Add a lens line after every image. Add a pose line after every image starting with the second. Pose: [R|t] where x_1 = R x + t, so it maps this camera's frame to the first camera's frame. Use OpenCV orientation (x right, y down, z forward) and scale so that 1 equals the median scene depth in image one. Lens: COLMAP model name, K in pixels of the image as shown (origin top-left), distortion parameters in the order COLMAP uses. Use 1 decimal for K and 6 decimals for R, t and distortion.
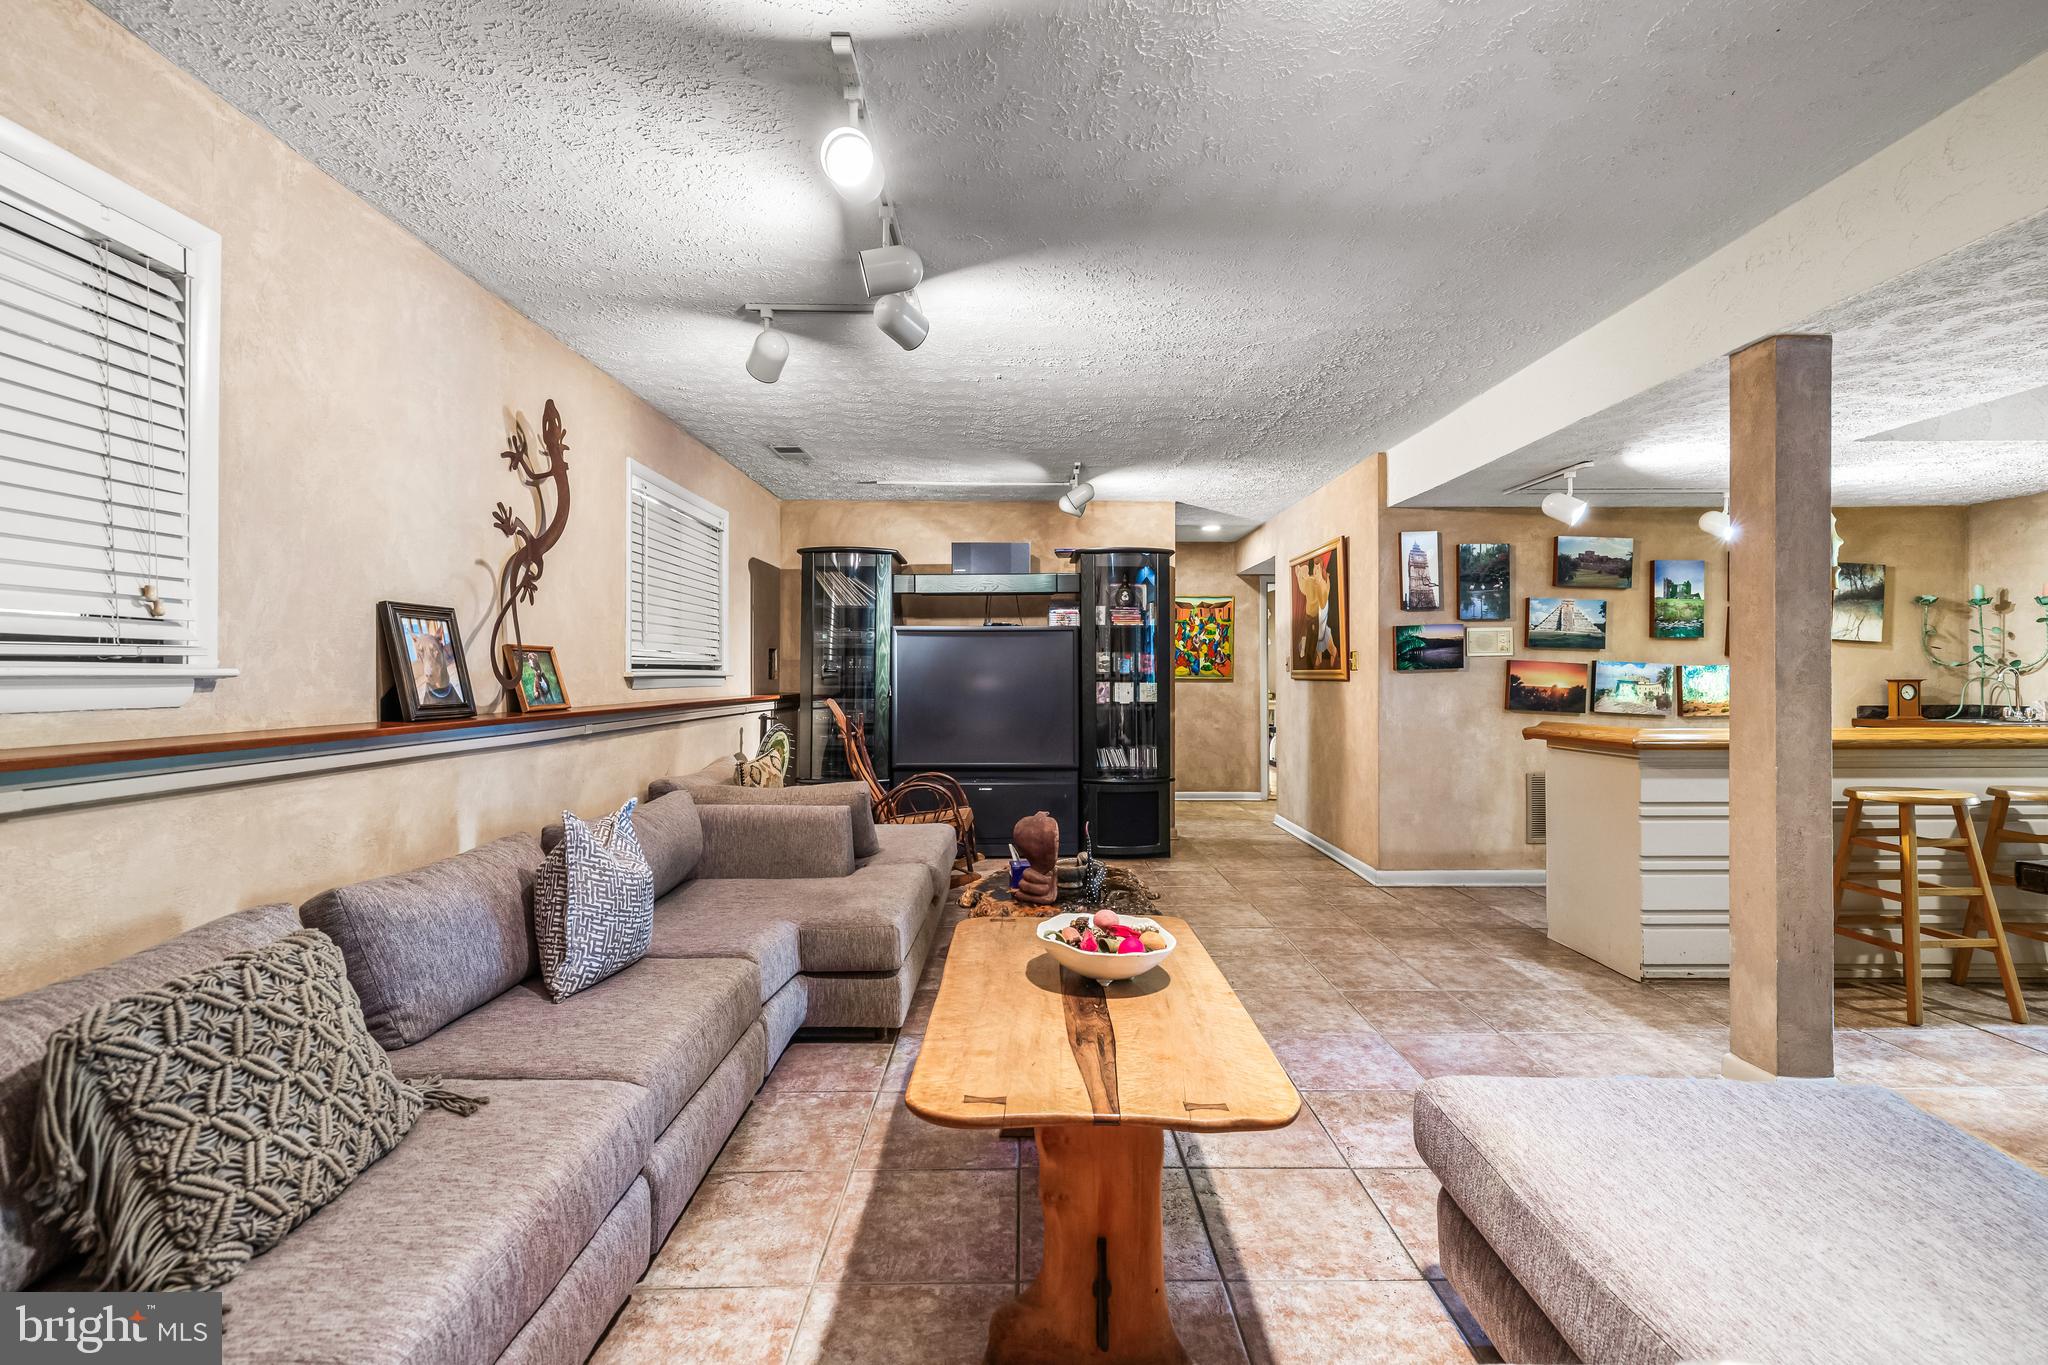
lens RADIAL K [[903.8, 0, 1023.6], [0, 903.8, 678.6], [0, 0, 1]] dist [-0.000327, 0.002244]
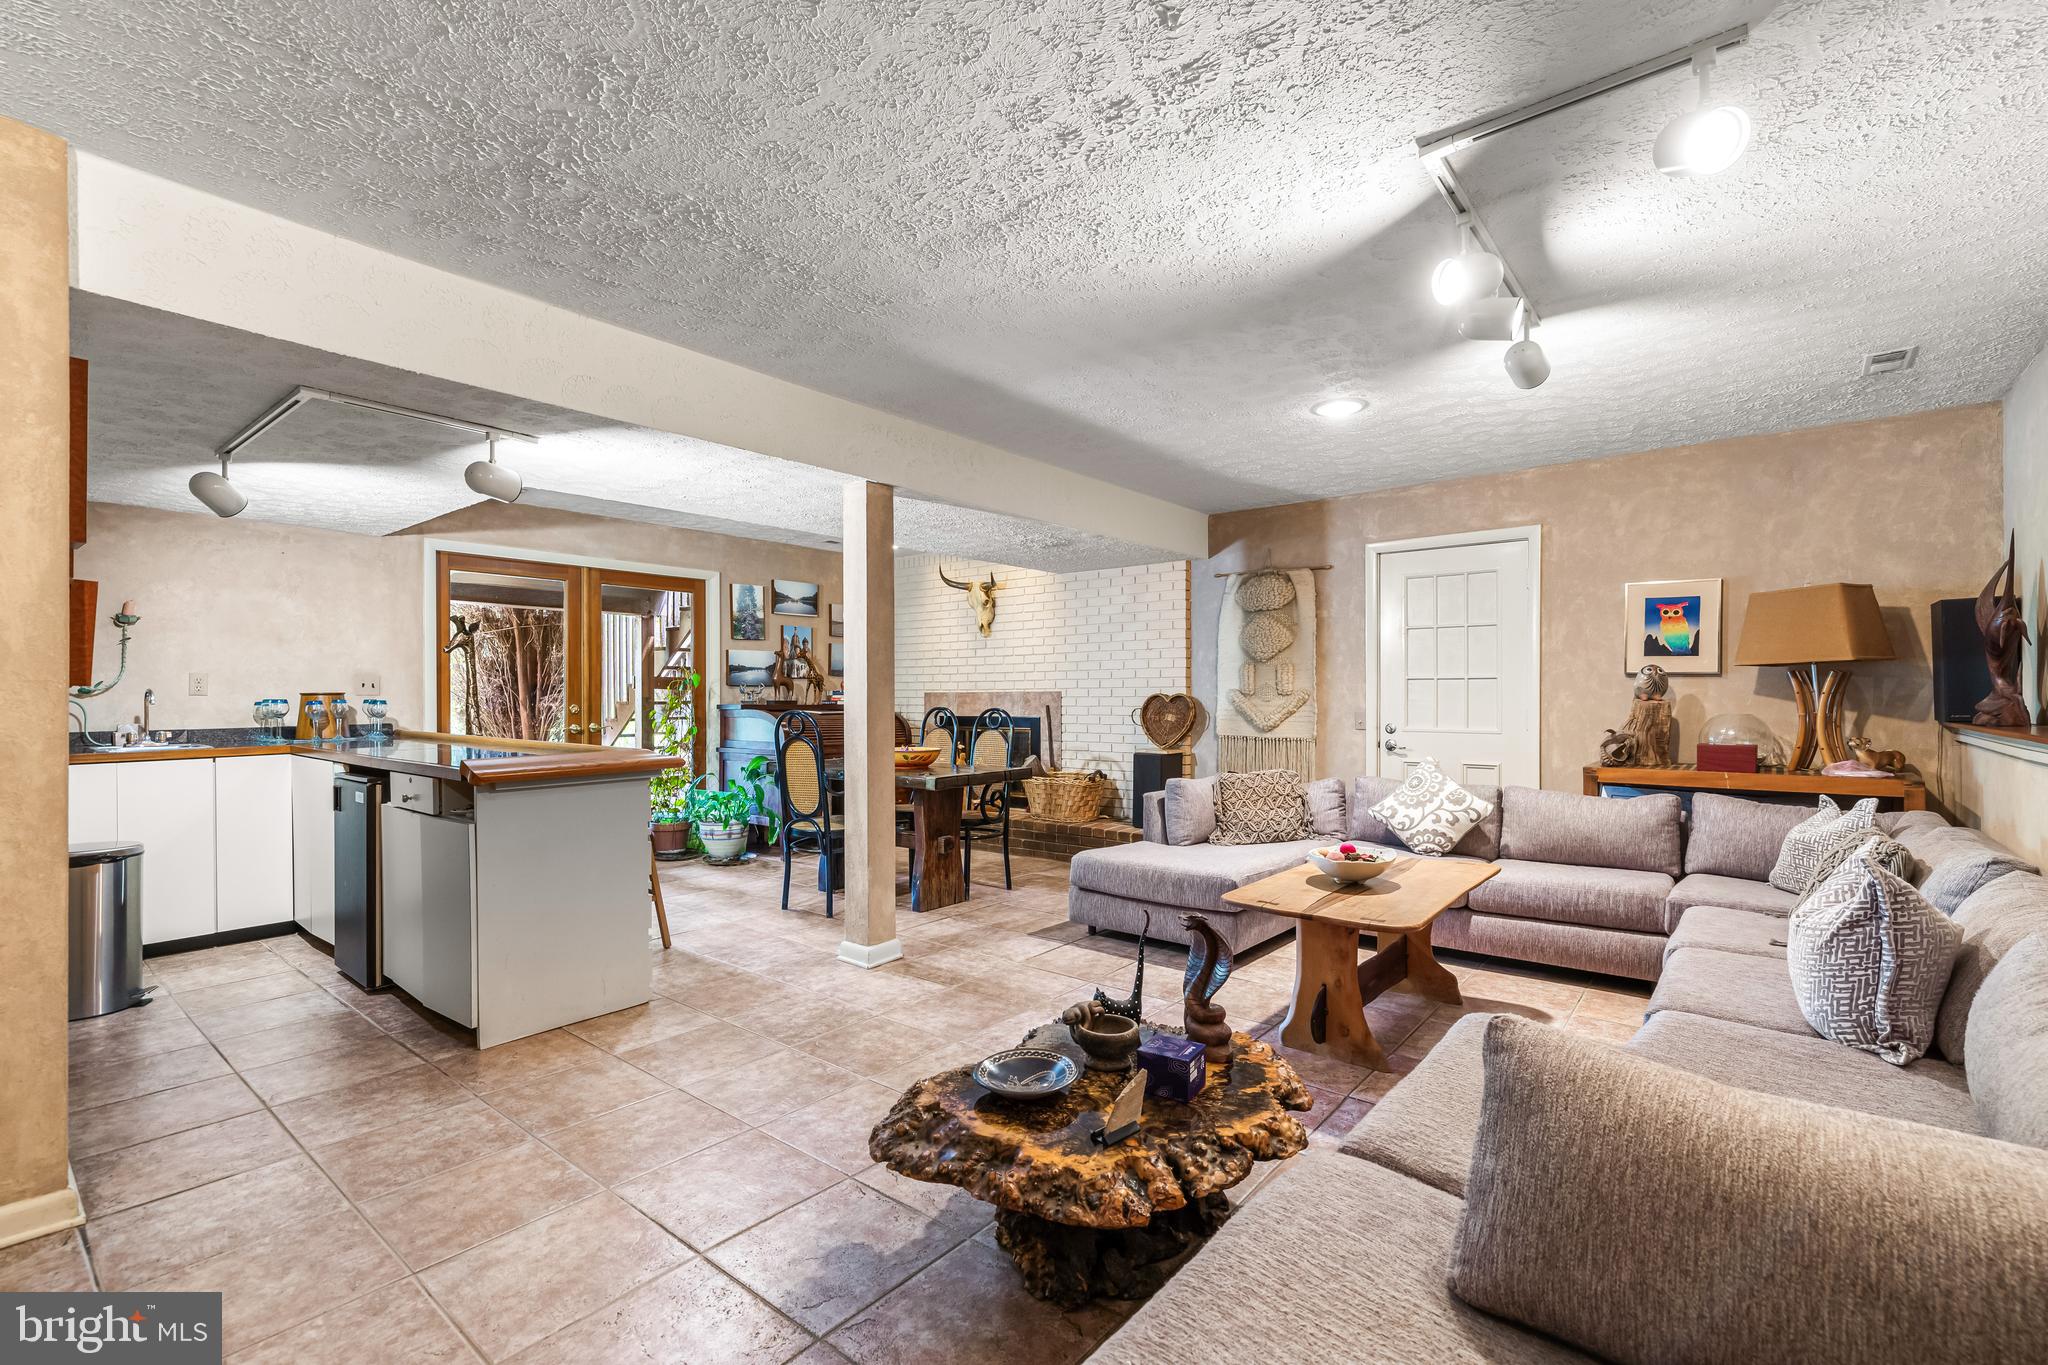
lens RADIAL K [[903.8, 0, 1020.8], [0, 903.8, 686.7], [0, 0, 1]] dist [-0.000327, 0.002244]
pose [[-0.770053, -0.005663, 0.637955, -0.289641], [-0.003249, 0.999982, 0.004954, -0.031565], [-0.637972, 0.001742, -0.770057, 1.438068]]
